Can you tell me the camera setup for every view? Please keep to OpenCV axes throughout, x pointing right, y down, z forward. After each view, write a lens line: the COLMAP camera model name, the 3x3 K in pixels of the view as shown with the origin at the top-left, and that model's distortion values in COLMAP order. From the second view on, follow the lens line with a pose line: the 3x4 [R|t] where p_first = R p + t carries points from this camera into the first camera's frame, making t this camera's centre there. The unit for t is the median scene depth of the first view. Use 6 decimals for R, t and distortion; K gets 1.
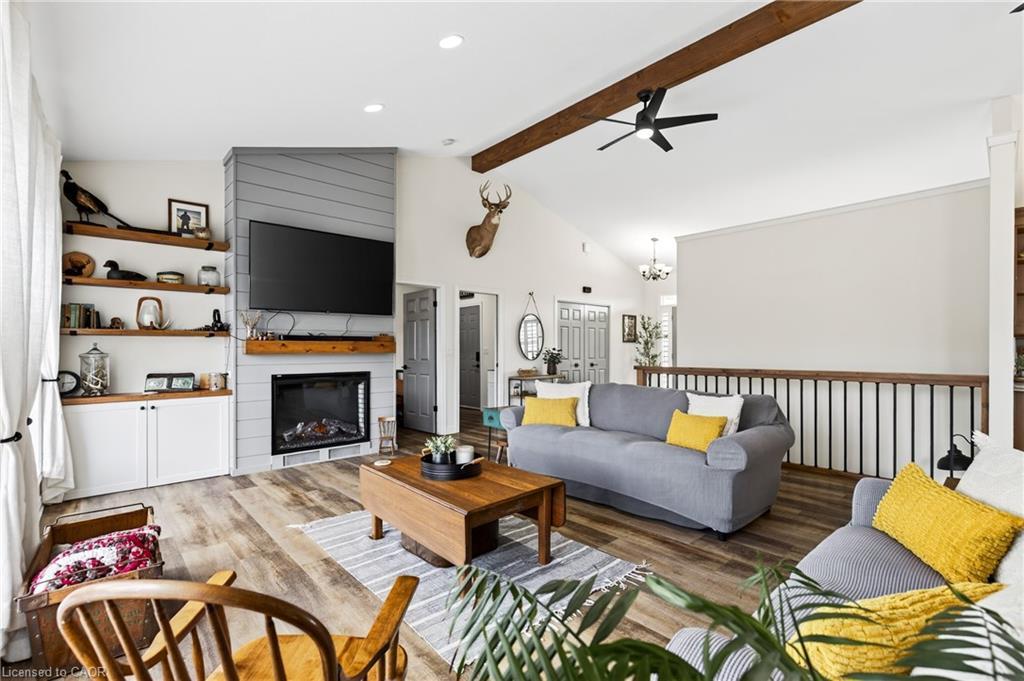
lens RADIAL K [[461.6, 0, 514.3], [0, 461.6, 348.1], [0, 0, 1]] dist [-0.002545, 0.002225]
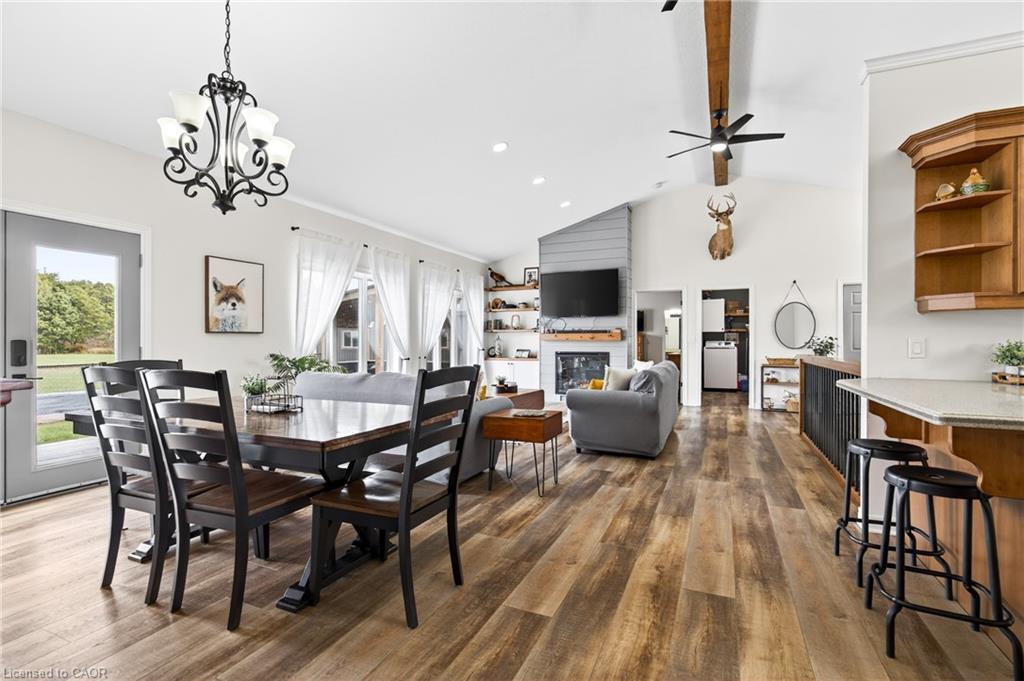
lens RADIAL K [[461.6, 0, 517.0], [0, 461.6, 341.0], [0, 0, 1]] dist [-0.002545, 0.002225]
pose [[0.403722, 0.002310, -0.914879, 1.152988], [-0.001164, 0.999997, 0.002011, 0.011567], [0.914881, 0.000253, 0.403723, 0.087743]]
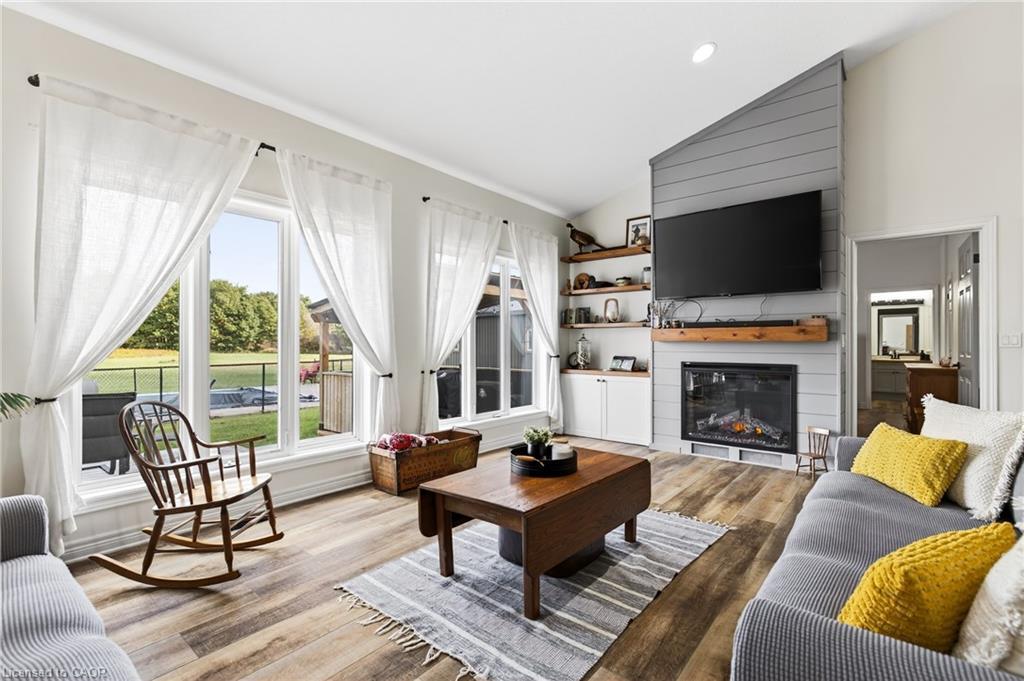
lens RADIAL K [[461.6, 0, 518.7], [0, 461.6, 341.5], [0, 0, 1]] dist [-0.002545, 0.002225]
pose [[0.154432, 0.000123, -0.988003, 0.440771], [-0.000906, 1.000000, -0.000017, 0.013583], [0.988003, 0.000898, 0.154432, 0.480430]]
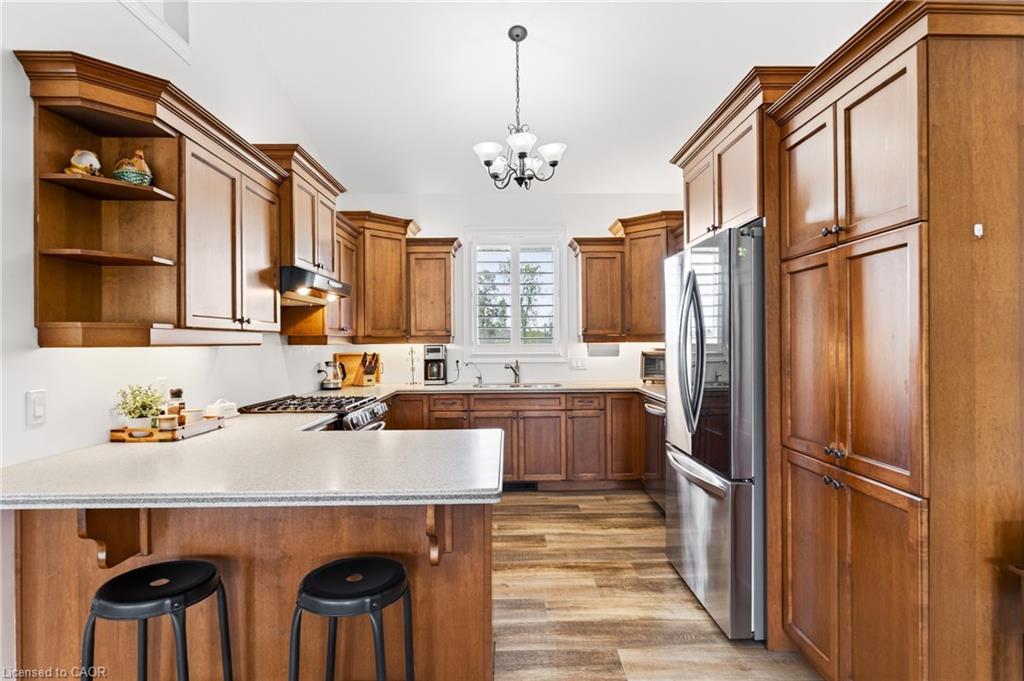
lens RADIAL K [[542.2, 0, 516.4], [0, 542.2, 340.7], [0, 0, 1]] dist [-0.015432, 0.000987]
pose [[0.659456, -0.005164, 0.751725, 0.771150], [0.007273, 0.999973, 0.000489, -0.025725], [-0.751708, 0.005145, 0.659476, 0.251431]]
